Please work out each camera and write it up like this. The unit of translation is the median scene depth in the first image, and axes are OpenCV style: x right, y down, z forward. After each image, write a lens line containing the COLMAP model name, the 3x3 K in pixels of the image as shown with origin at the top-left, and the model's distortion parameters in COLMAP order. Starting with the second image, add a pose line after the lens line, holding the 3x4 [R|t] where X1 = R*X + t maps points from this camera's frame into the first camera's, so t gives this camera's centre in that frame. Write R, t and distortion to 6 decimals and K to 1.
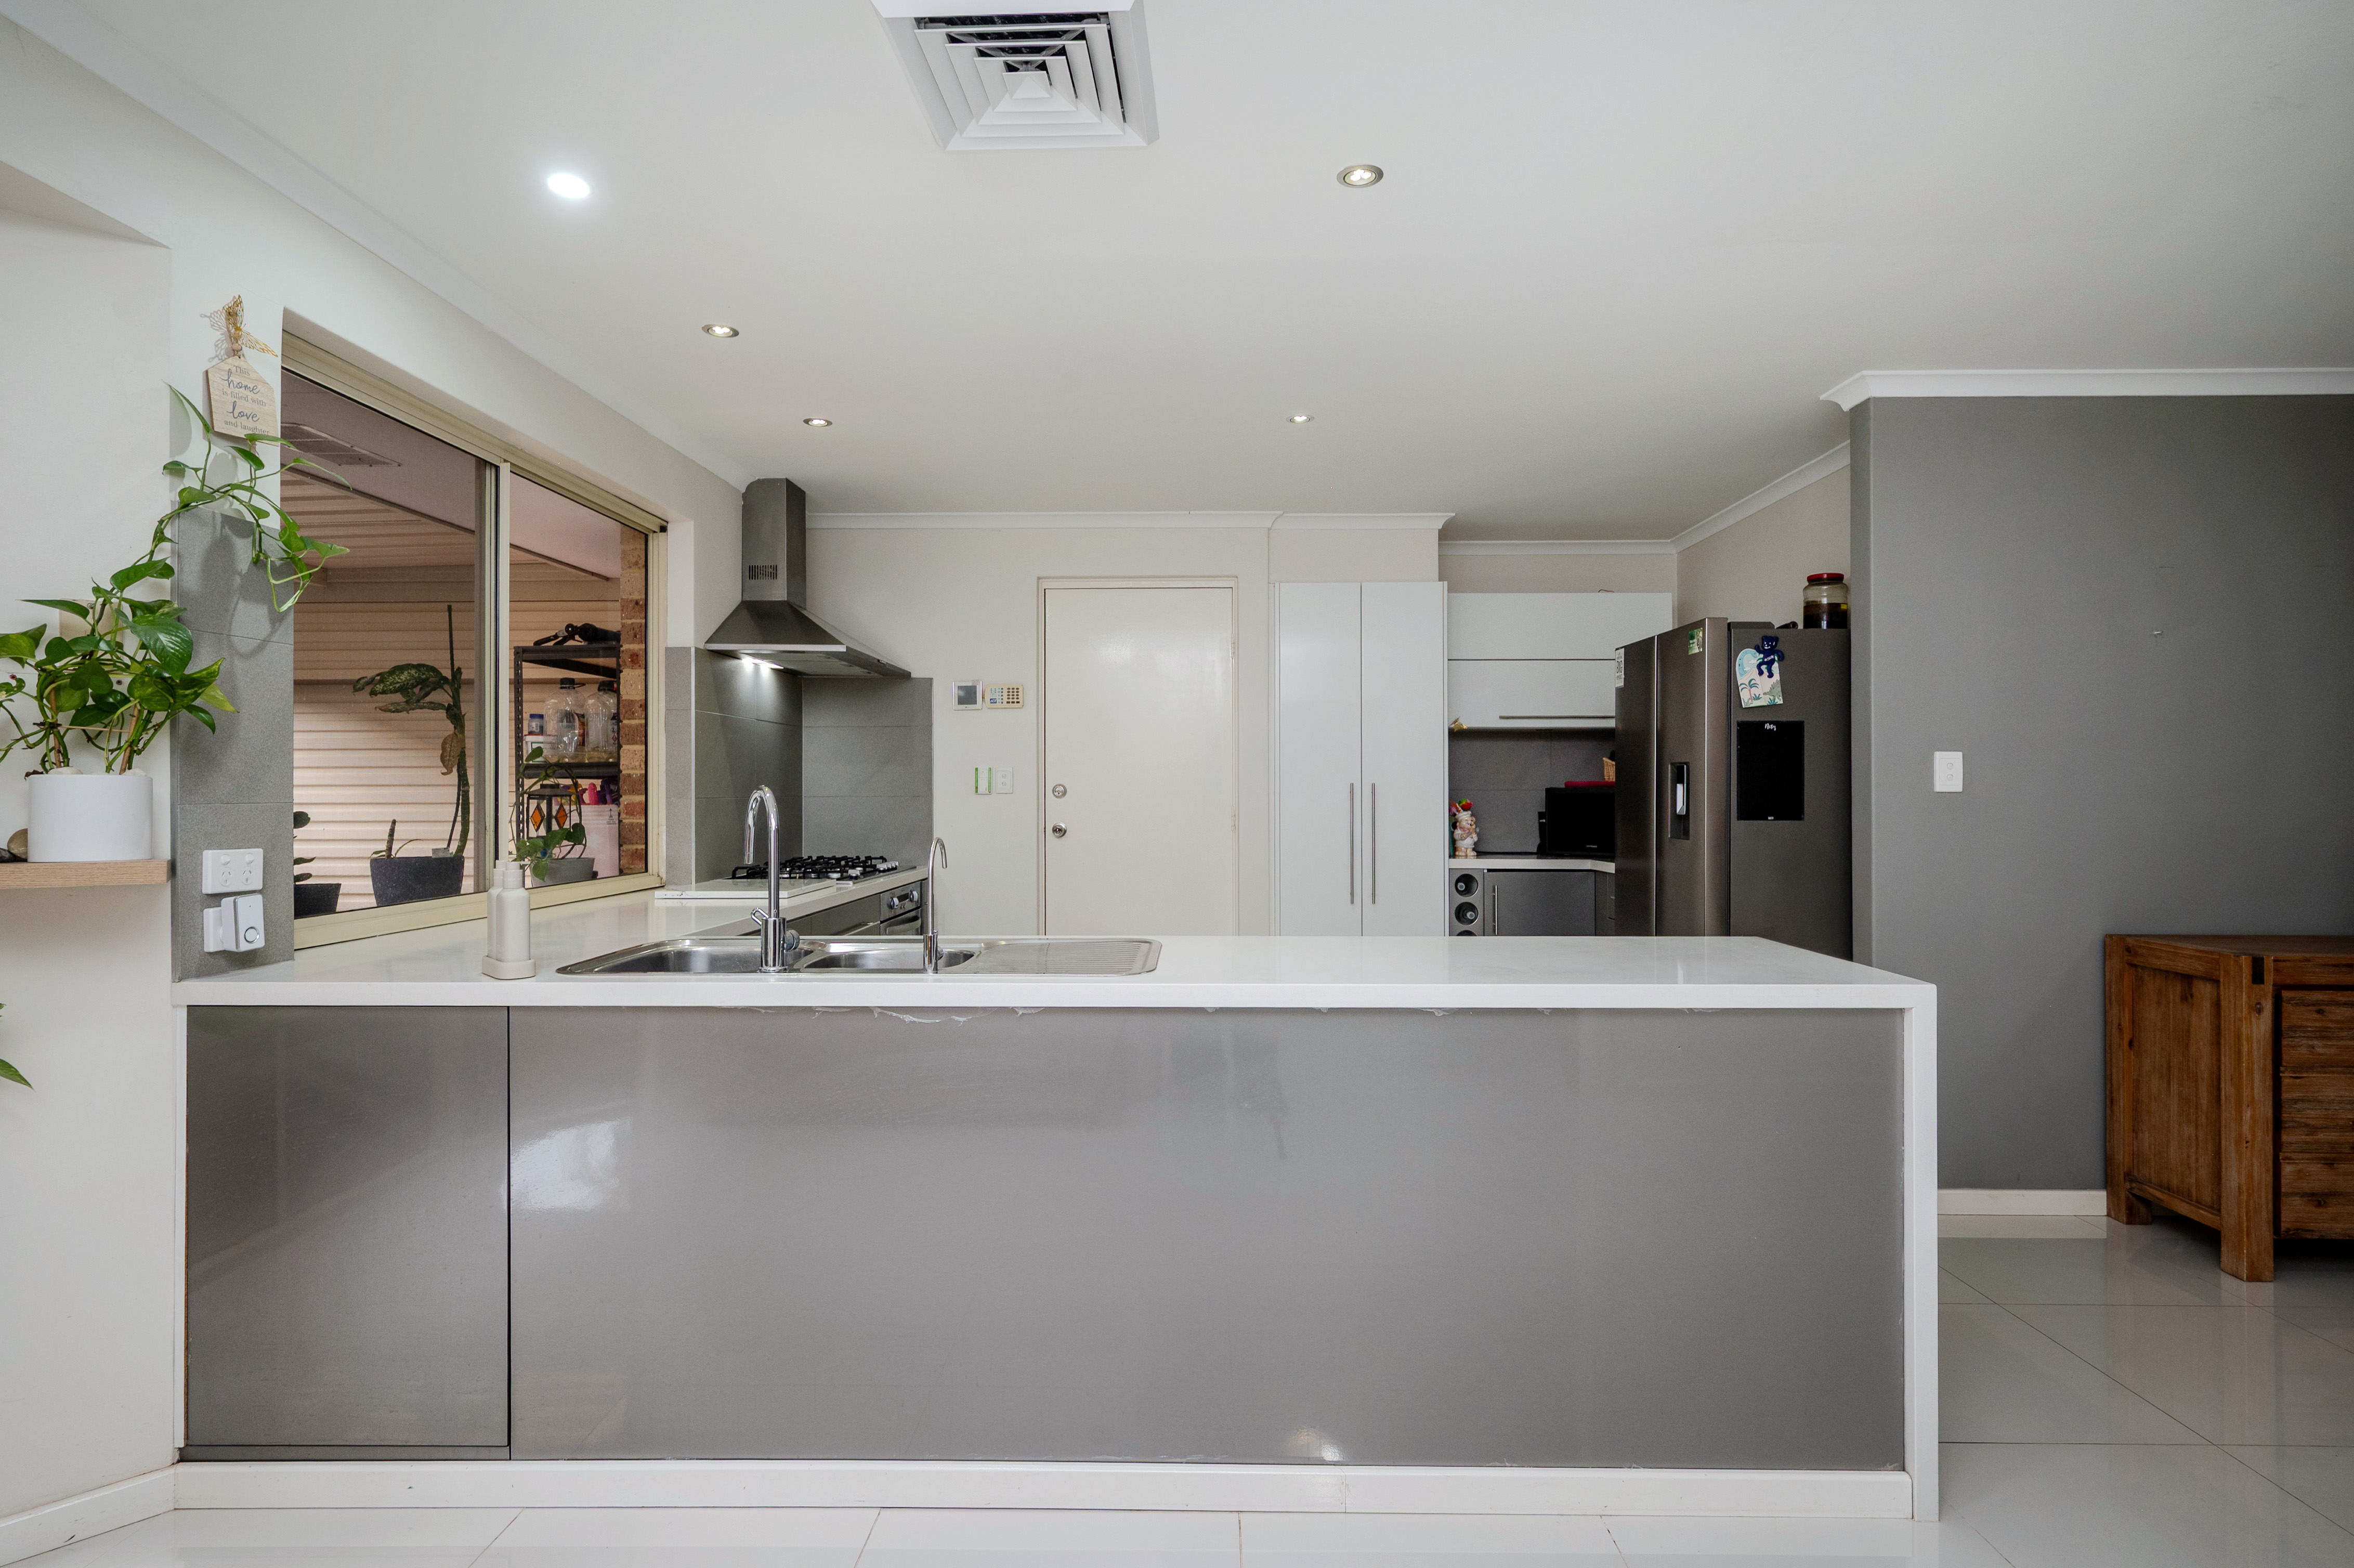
lens RADIAL K [[1191.2, 0, 1202.7], [0, 1191.2, 774.2], [0, 0, 1]] dist [0.002919, -0.001296]
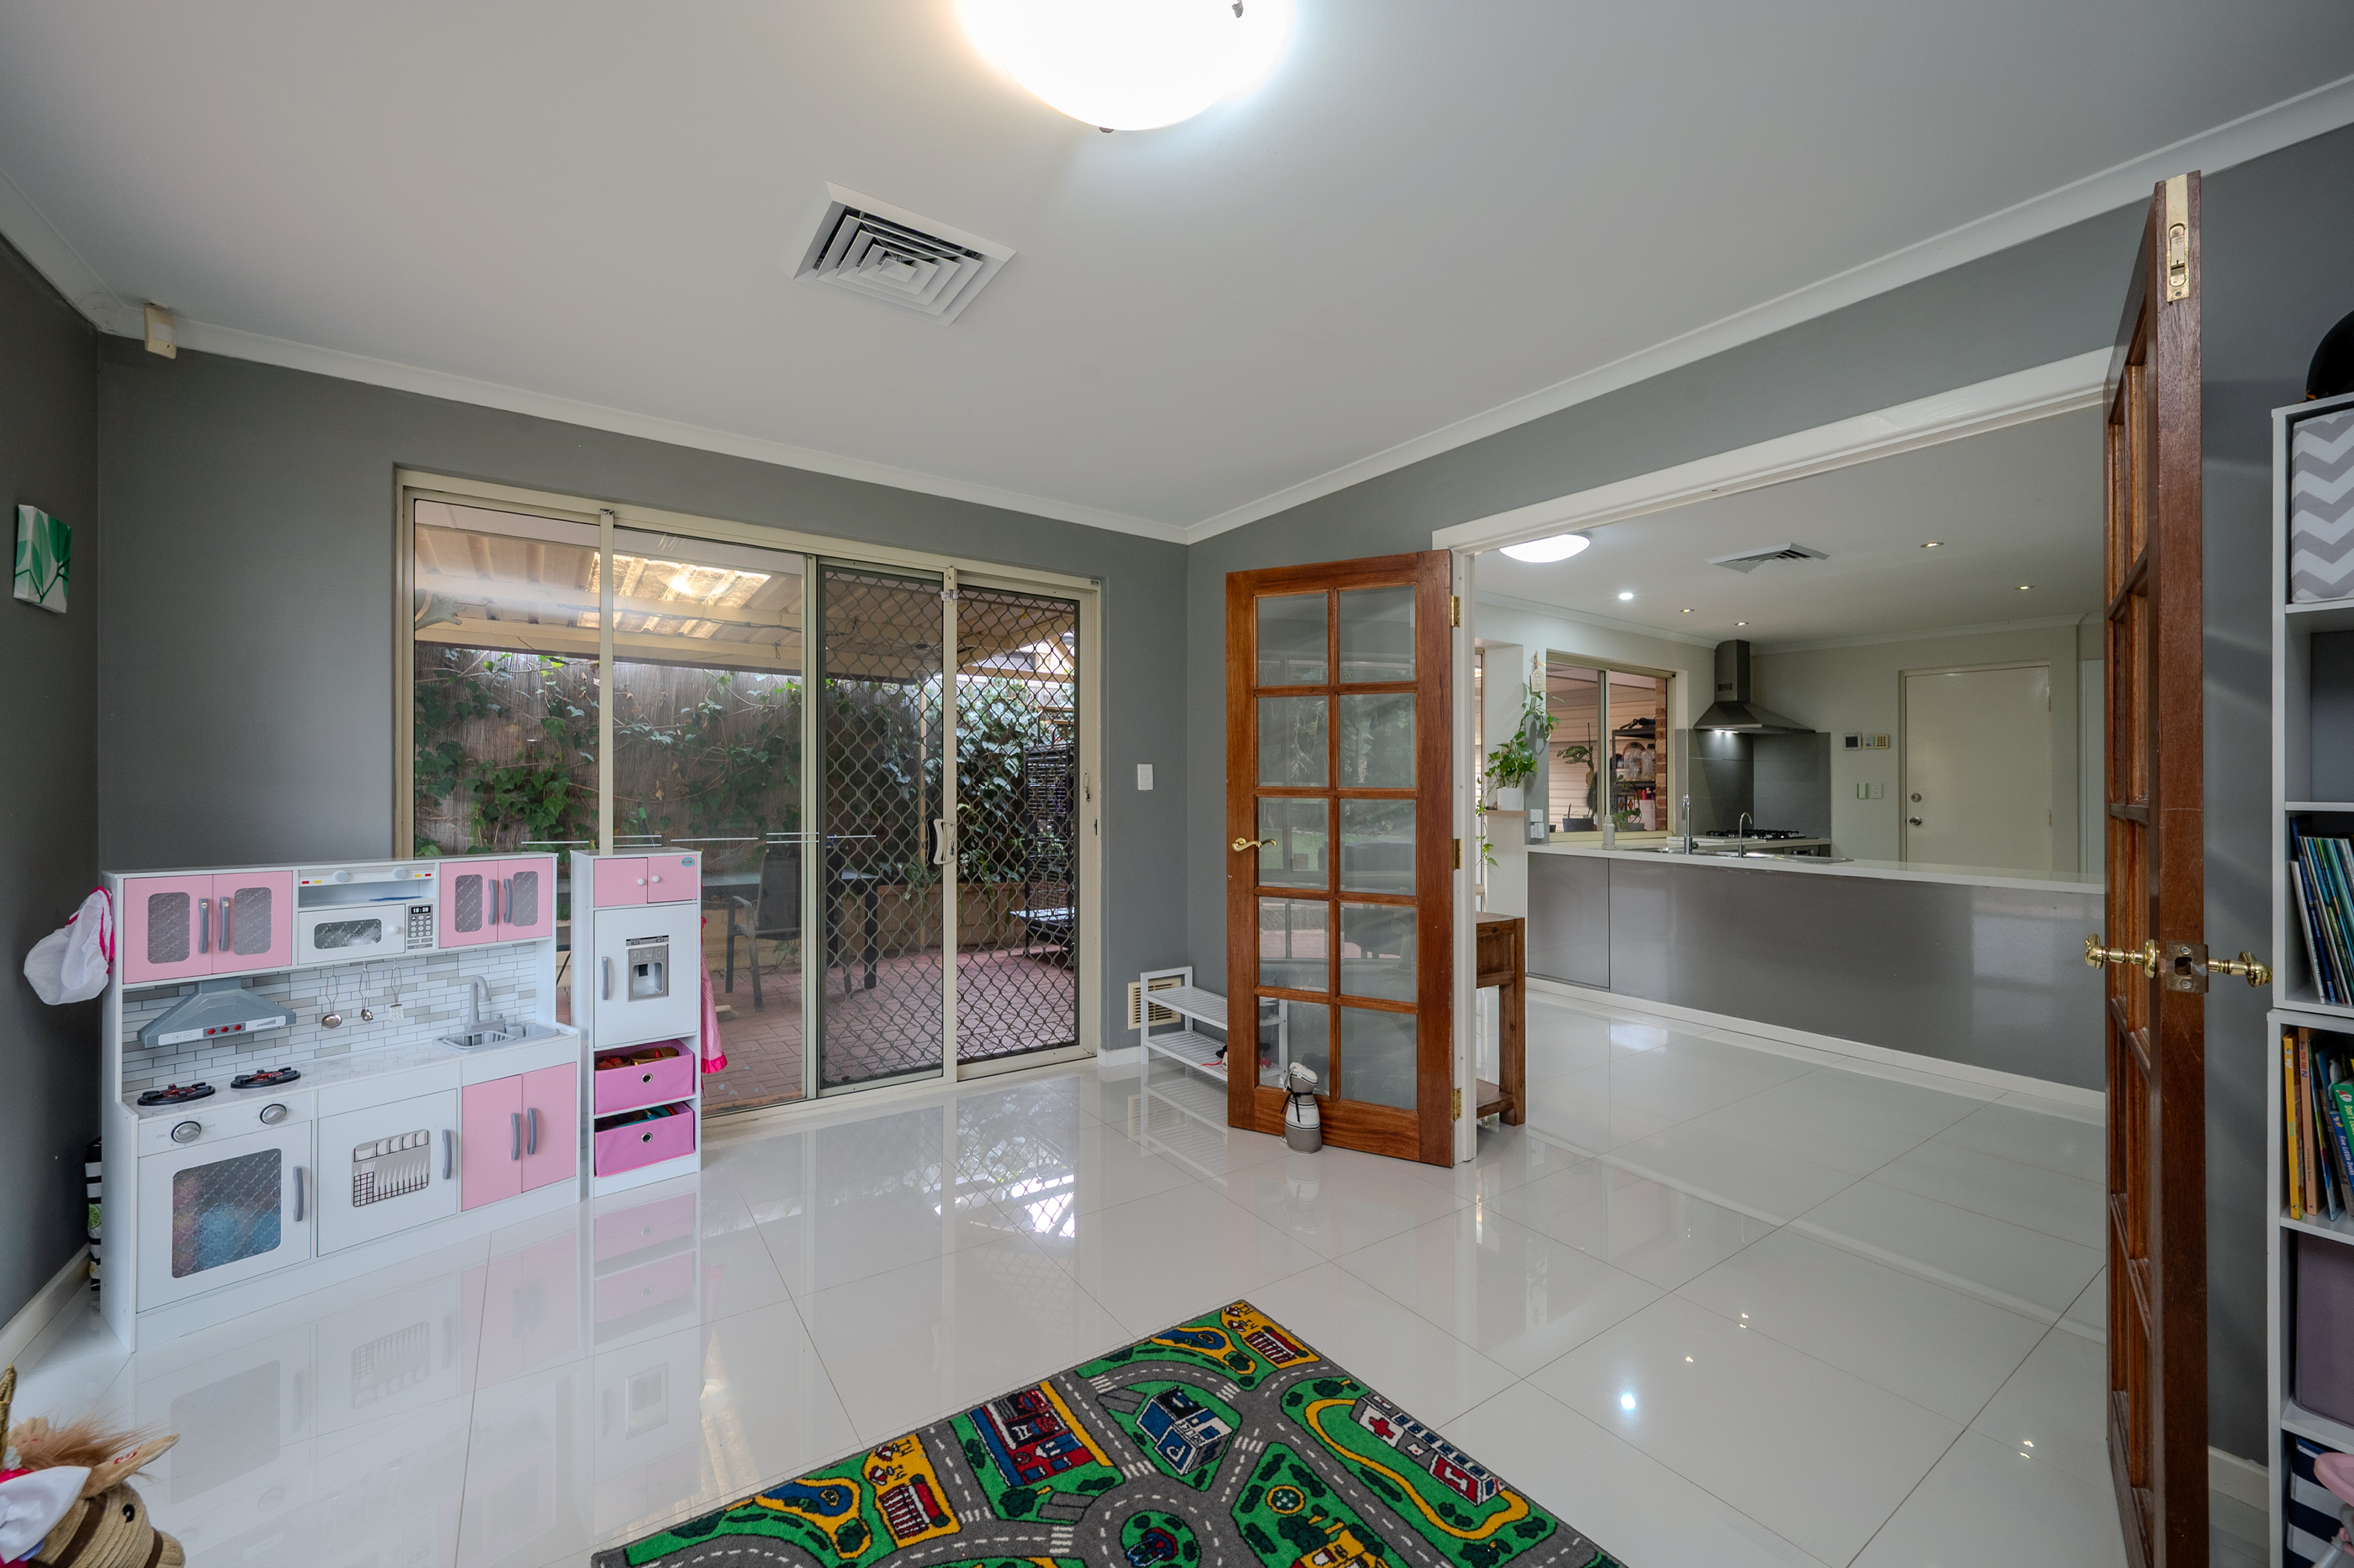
lens RADIAL K [[938.0, 0, 1230.9], [0, 938.0, 763.9], [0, 0, 1]] dist [0.001510, -0.001156]
pose [[0.612189, -0.010683, -0.790640, 0.428388], [-0.002159, 0.999882, -0.015182, -0.014071], [0.790709, 0.011001, 0.612094, -0.731481]]
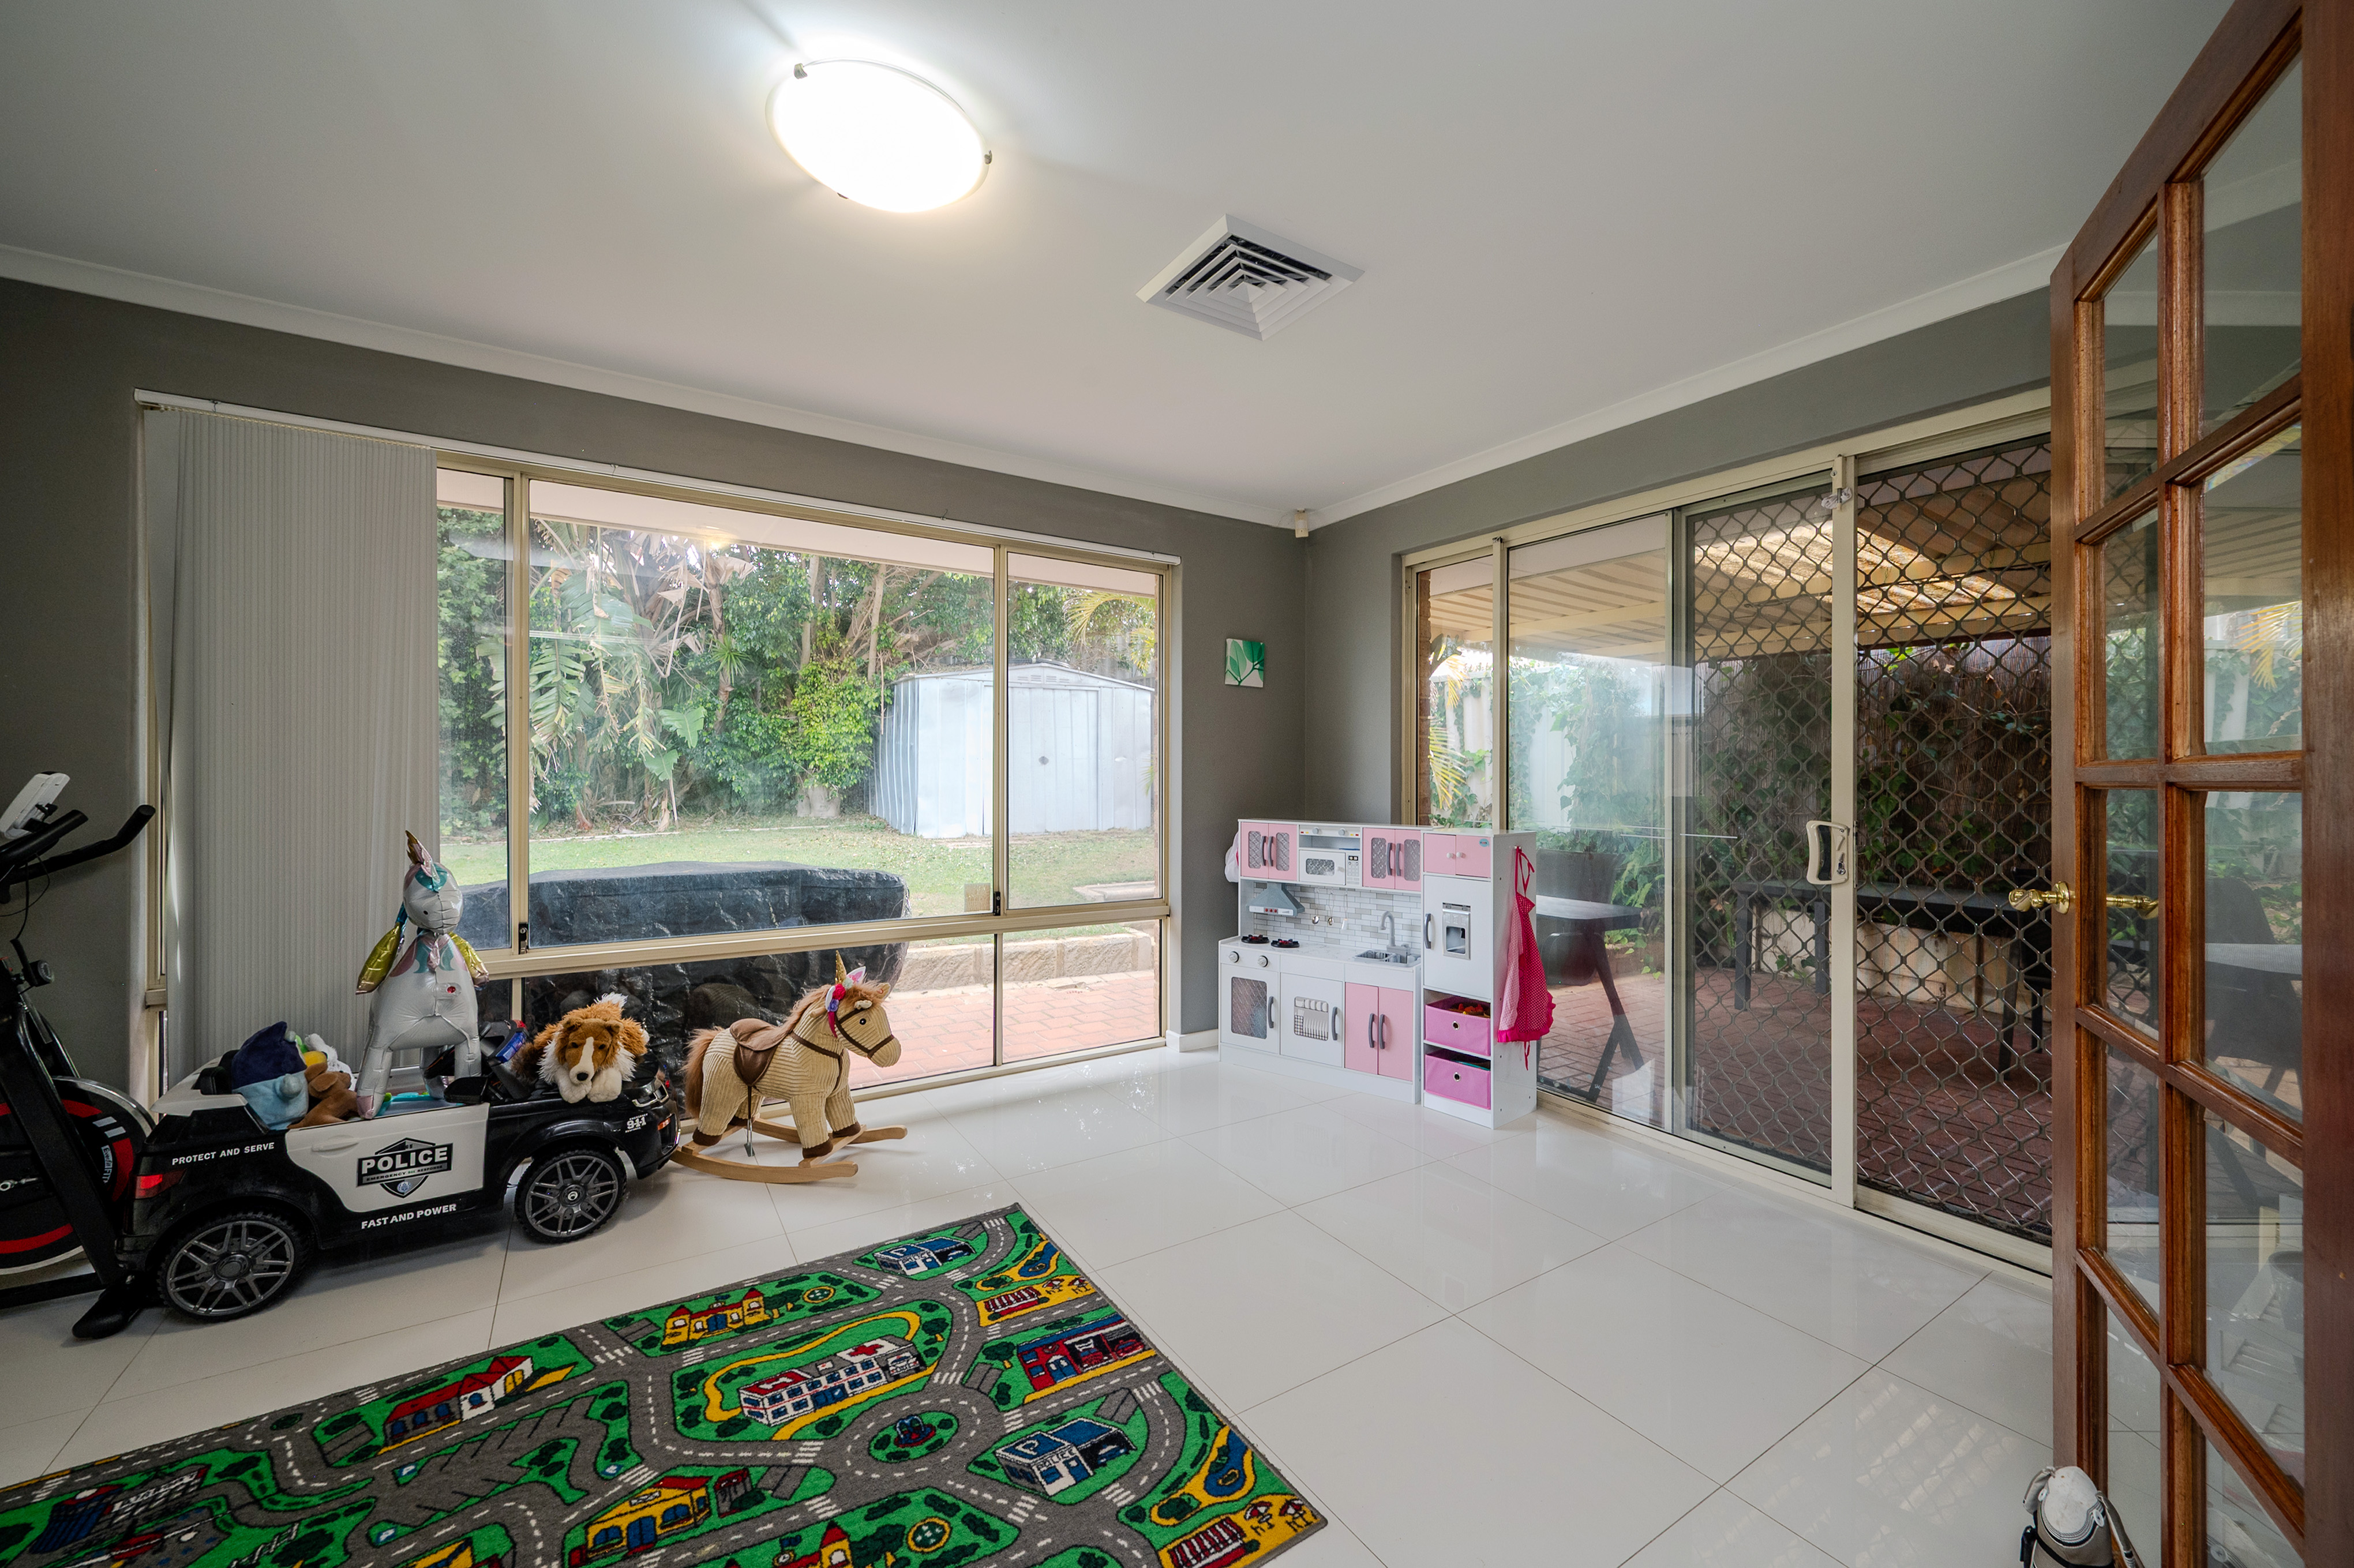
lens RADIAL K [[938.0, 0, 1226.0], [0, 938.0, 800.1], [0, 0, 1]] dist [0.001510, -0.001156]
pose [[-0.823162, 0.010904, -0.567701, 0.242143], [0.000447, 0.999828, 0.018556, -0.001010], [0.567806, 0.015021, -0.823026, -0.132373]]
